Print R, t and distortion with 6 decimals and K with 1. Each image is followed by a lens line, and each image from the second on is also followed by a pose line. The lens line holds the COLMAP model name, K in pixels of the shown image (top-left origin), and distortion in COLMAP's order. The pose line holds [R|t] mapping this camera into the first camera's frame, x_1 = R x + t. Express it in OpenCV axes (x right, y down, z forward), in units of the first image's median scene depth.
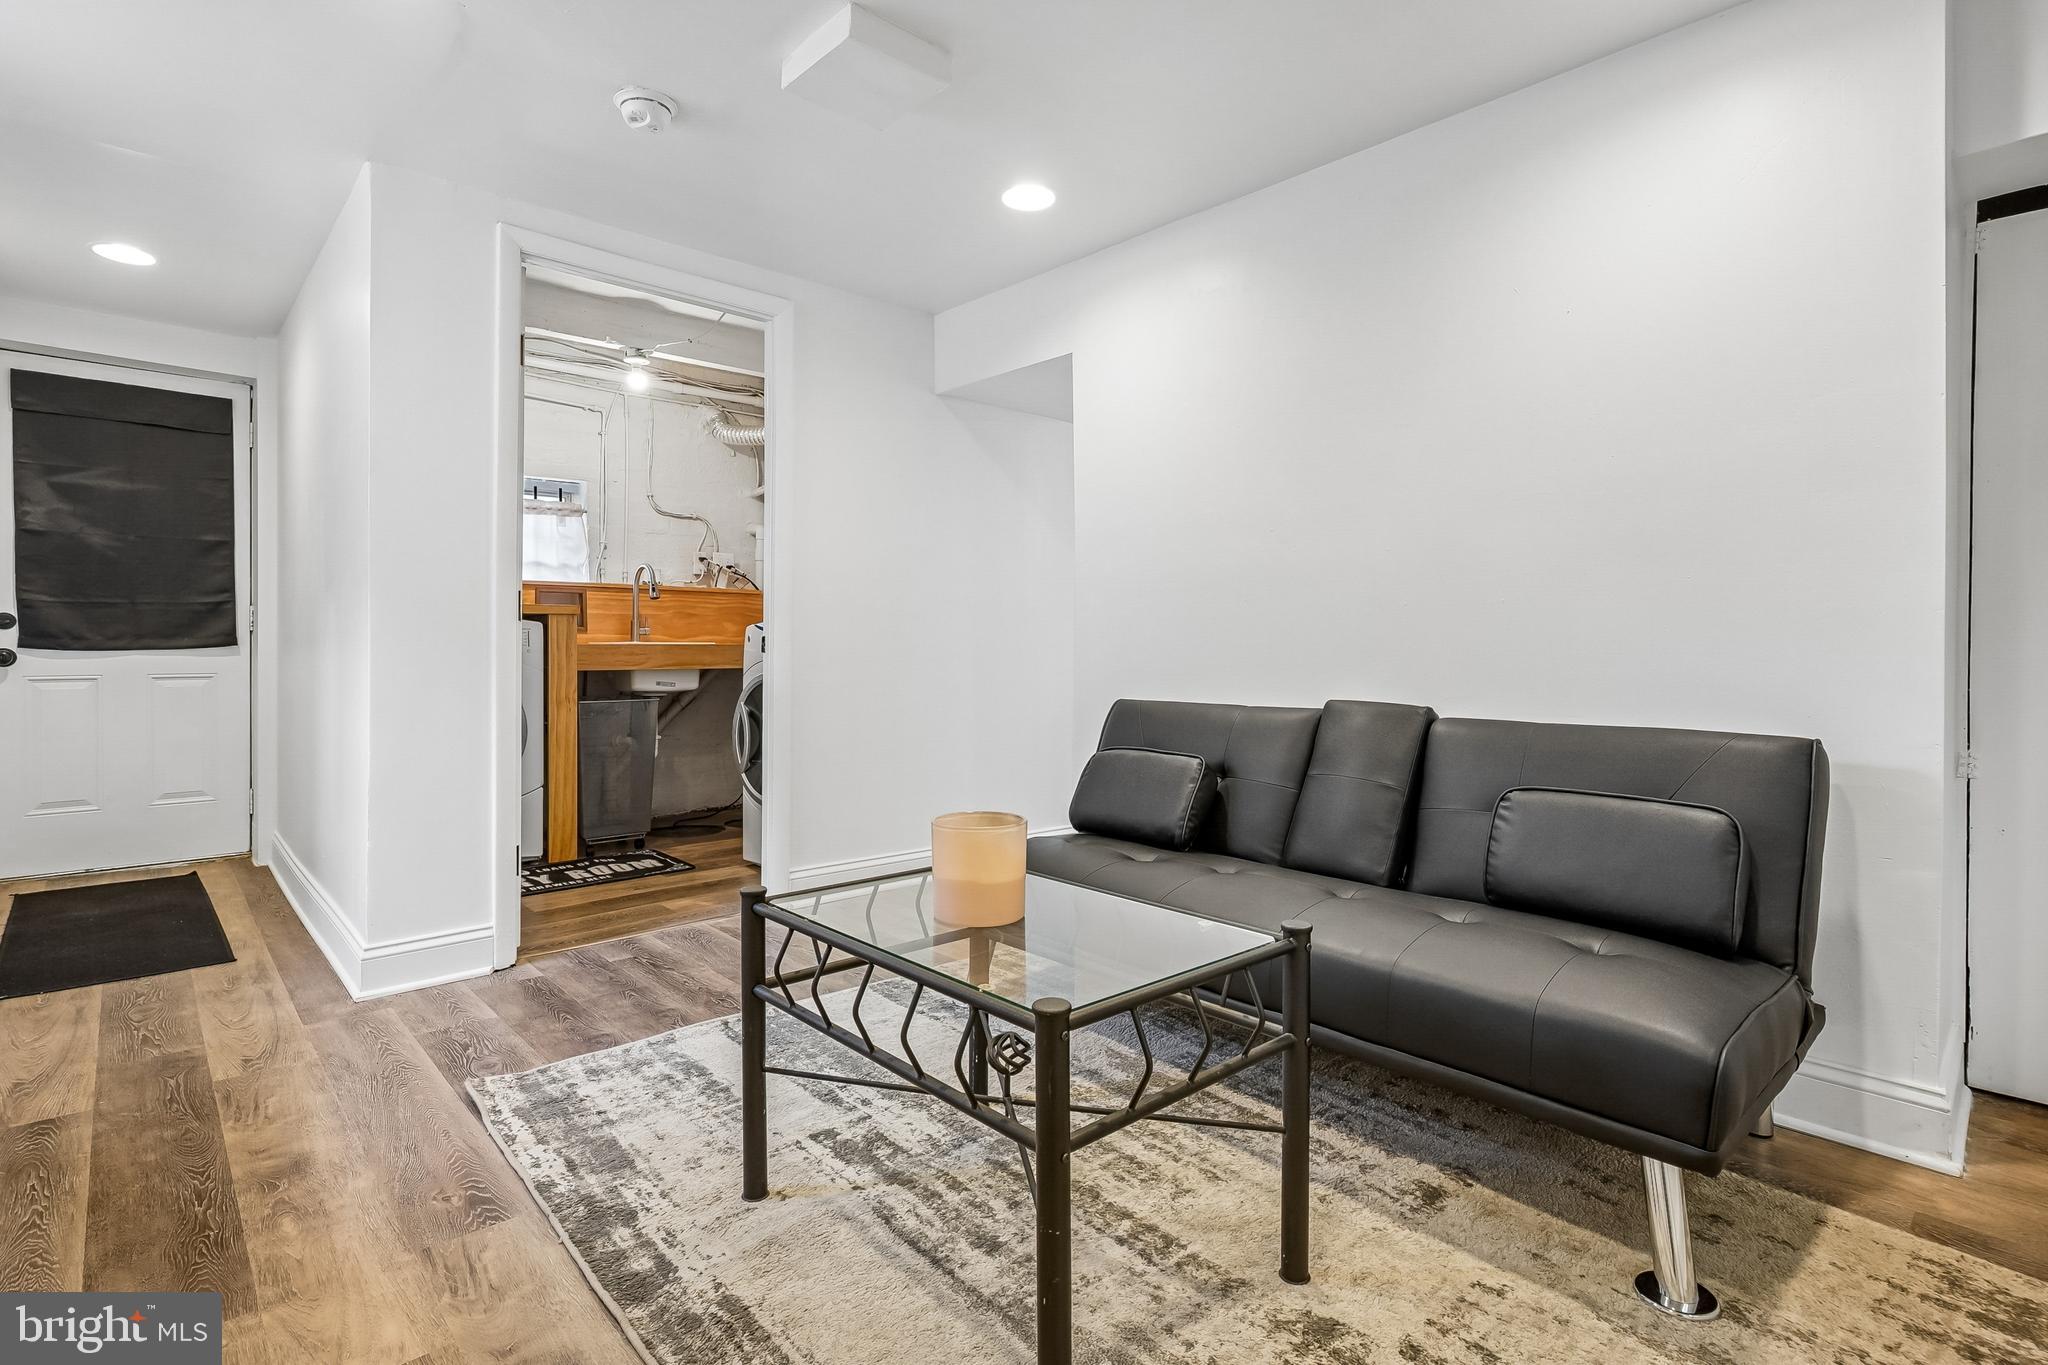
lens RADIAL K [[996.6, 0, 1015.5], [0, 996.6, 683.1], [0, 0, 1]] dist [-0.004888, 0.000036]
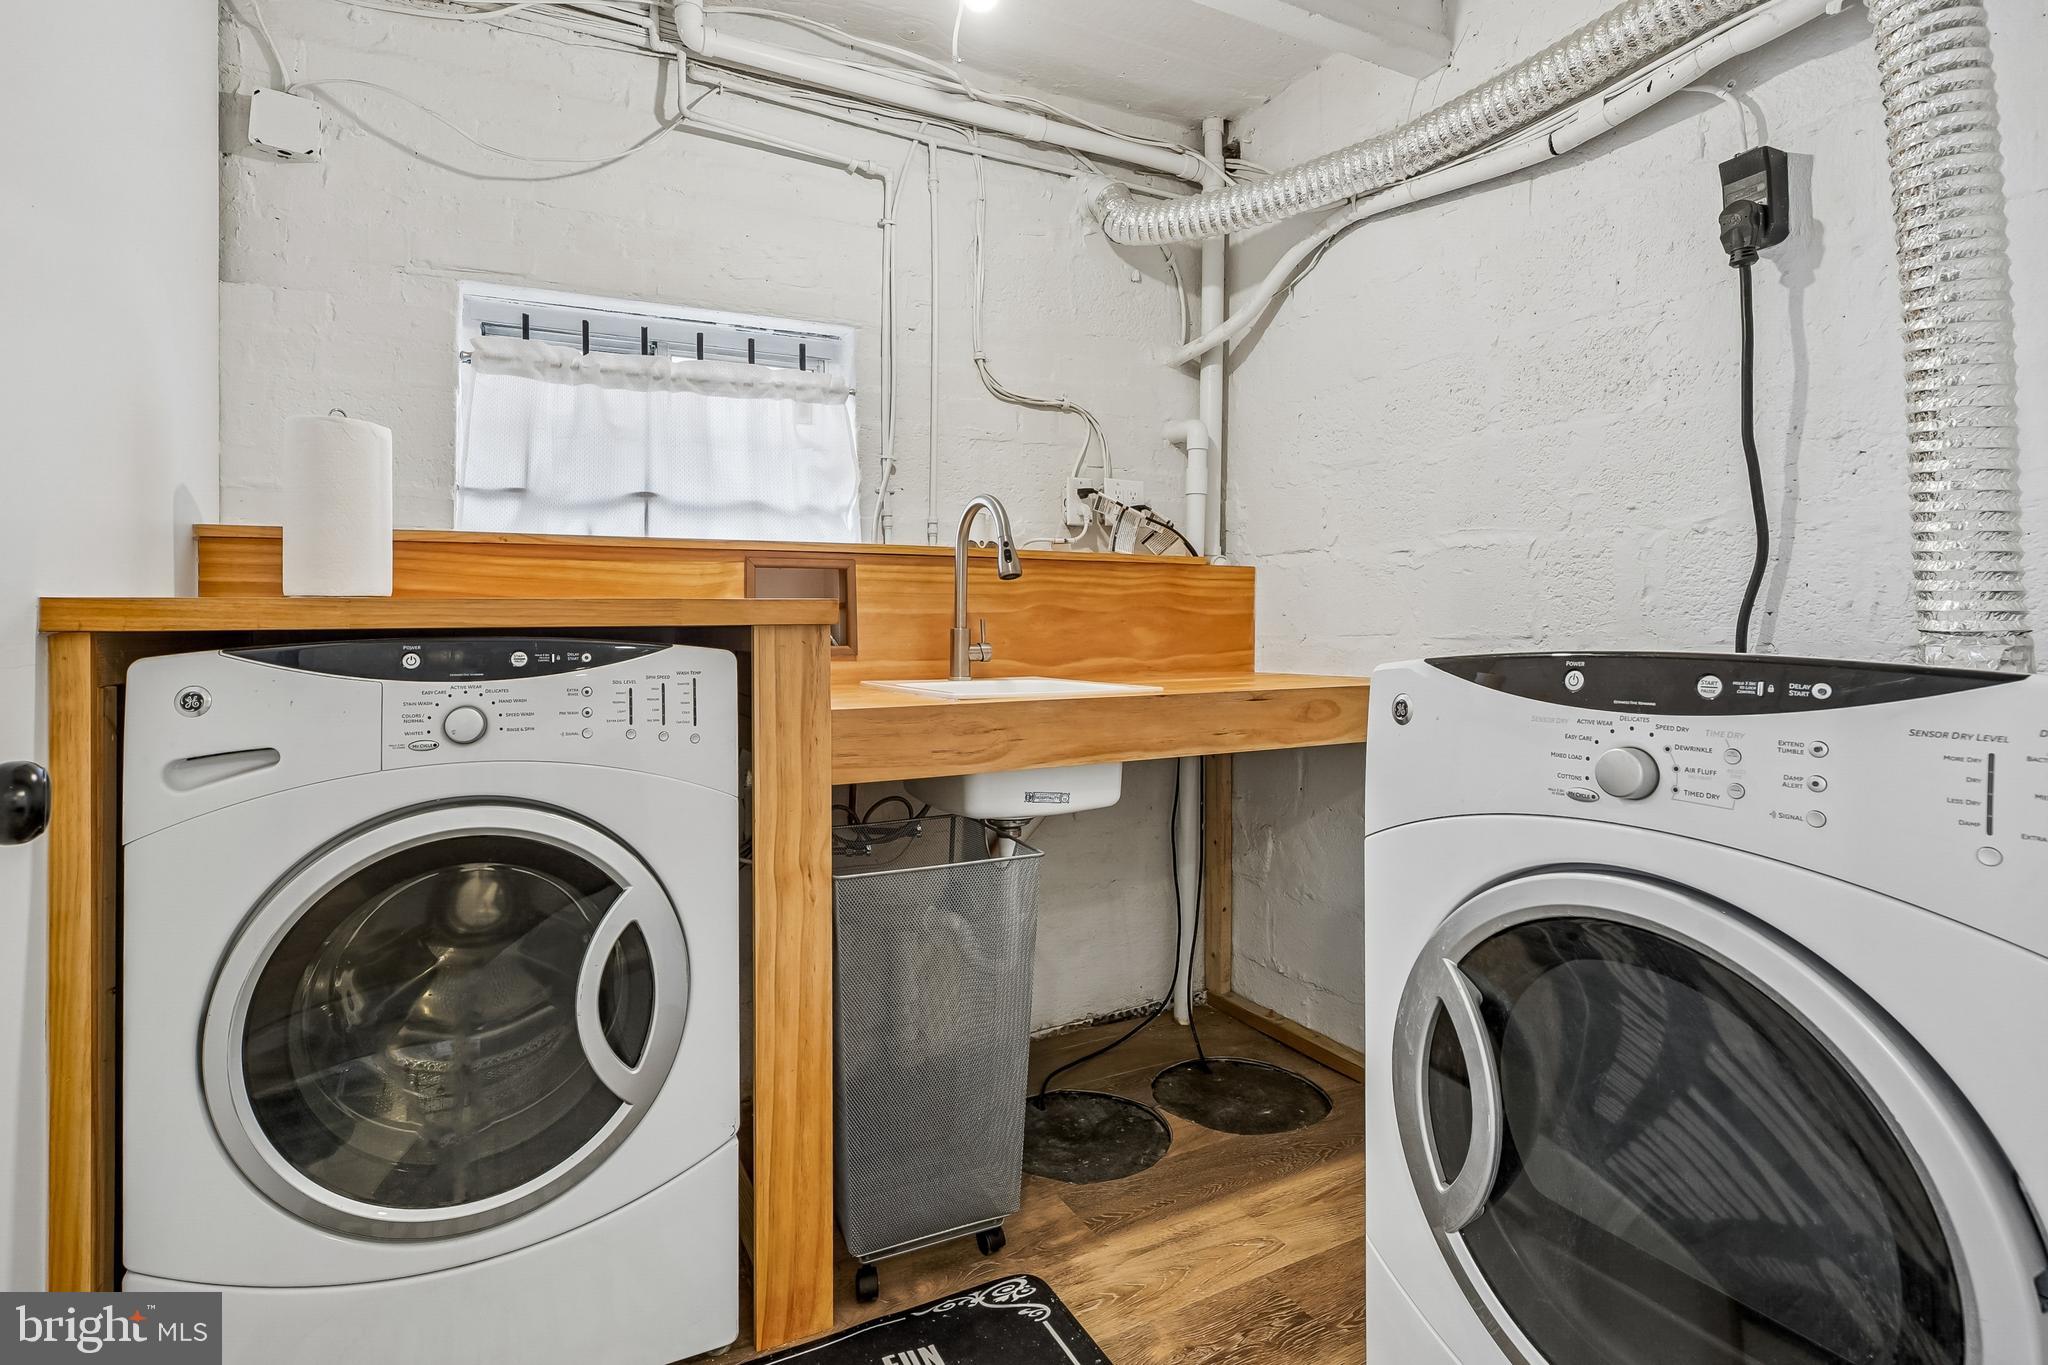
lens RADIAL K [[996.6, 0, 1024.8], [0, 996.6, 667.9], [0, 0, 1]] dist [-0.004888, 0.000036]
pose [[0.972613, 0.002840, -0.232412, -0.250903], [-0.001249, 0.999975, 0.006992, -0.048577], [0.232426, -0.006511, 0.972592, 0.578625]]
